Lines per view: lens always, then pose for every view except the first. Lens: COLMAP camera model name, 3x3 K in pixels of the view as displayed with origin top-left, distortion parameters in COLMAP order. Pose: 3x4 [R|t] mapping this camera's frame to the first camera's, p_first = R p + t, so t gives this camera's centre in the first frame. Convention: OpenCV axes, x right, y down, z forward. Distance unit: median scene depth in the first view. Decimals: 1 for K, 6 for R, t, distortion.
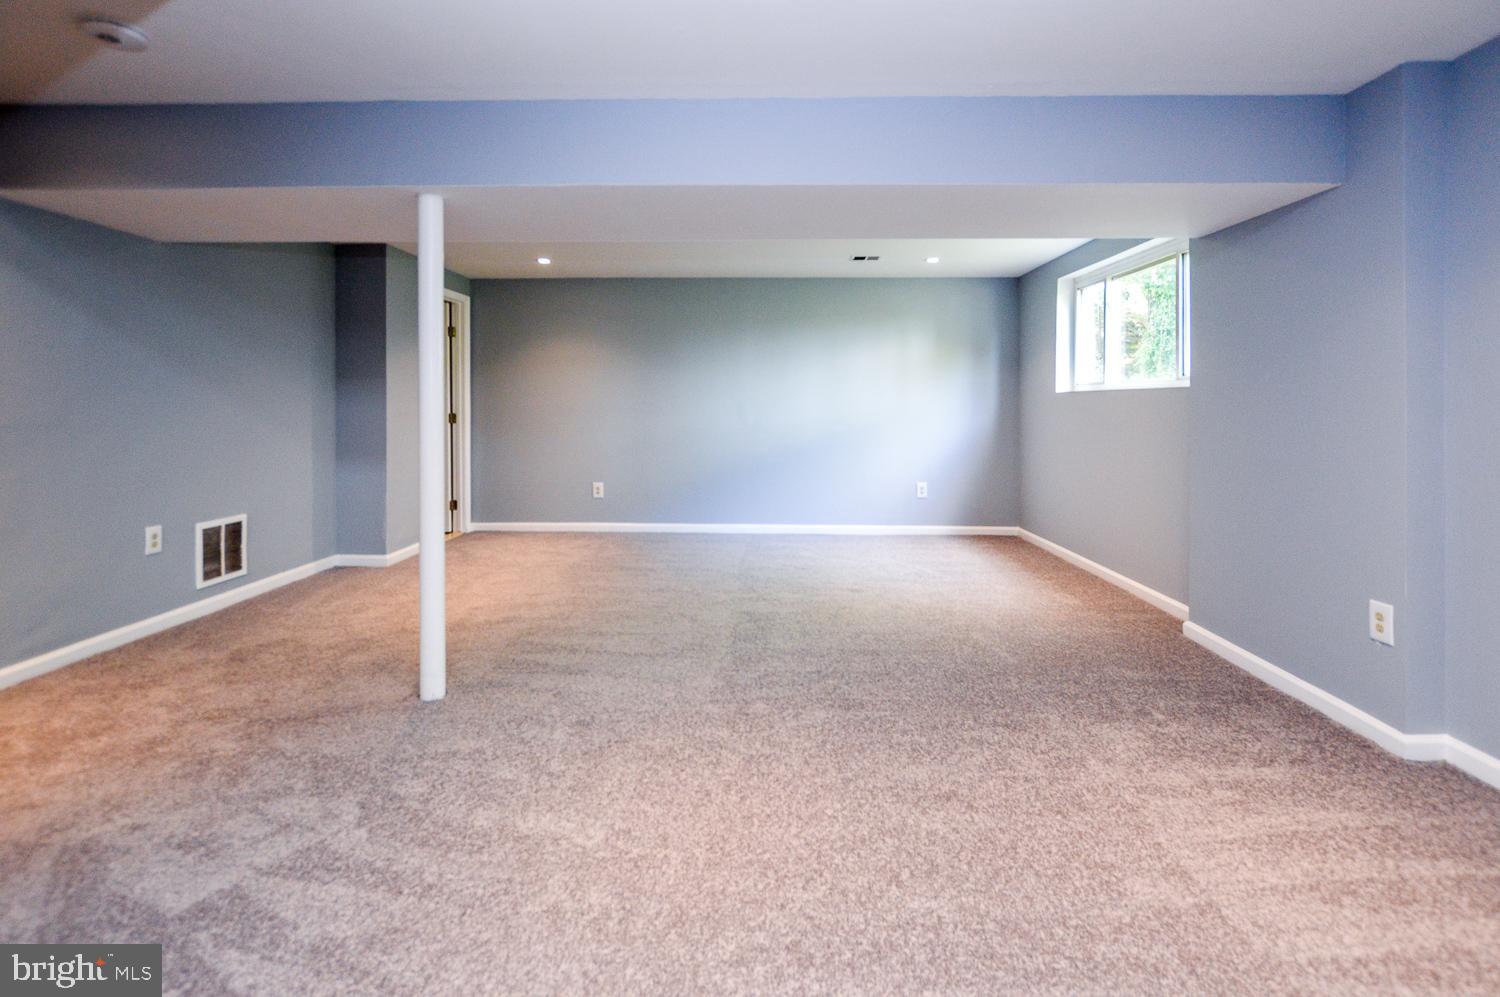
lens RADIAL K [[661.7, 0, 749.1], [0, 661.7, 410.6], [0, 0, 1]] dist [-0.002710, -0.000372]
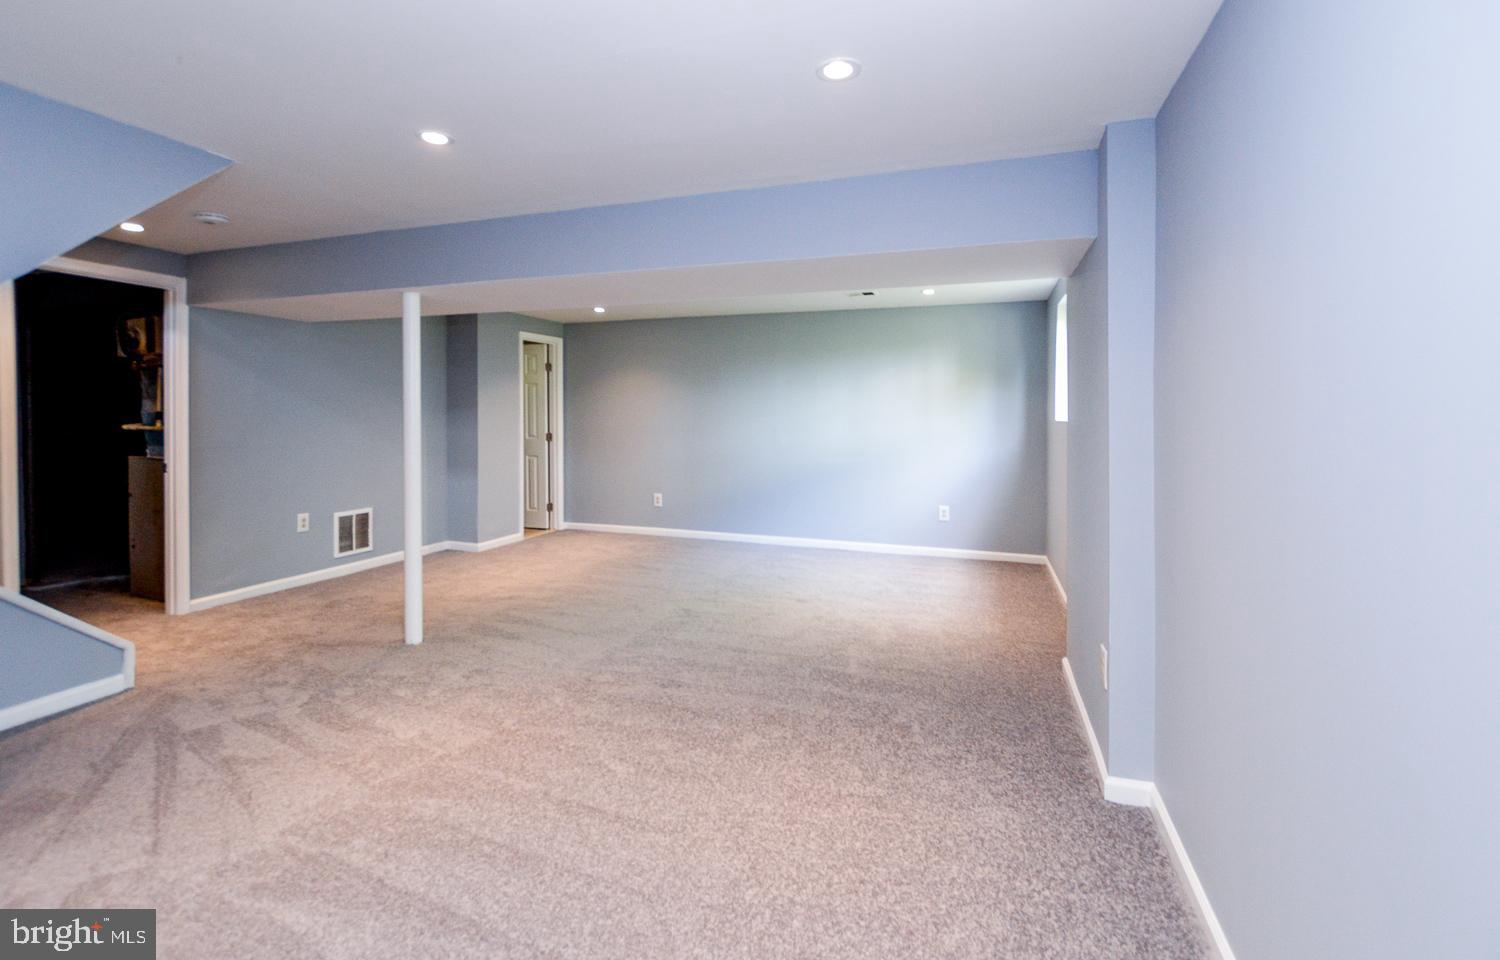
lens RADIAL K [[655.4, 0, 749.9], [0, 655.4, 412.3], [0, 0, 1]] dist [-0.001521, -0.000032]
pose [[0.951408, 0.001429, -0.307931, 0.562154], [-0.004719, 0.999939, -0.009939, -0.048480], [0.307898, 0.010909, 0.951357, -0.114622]]
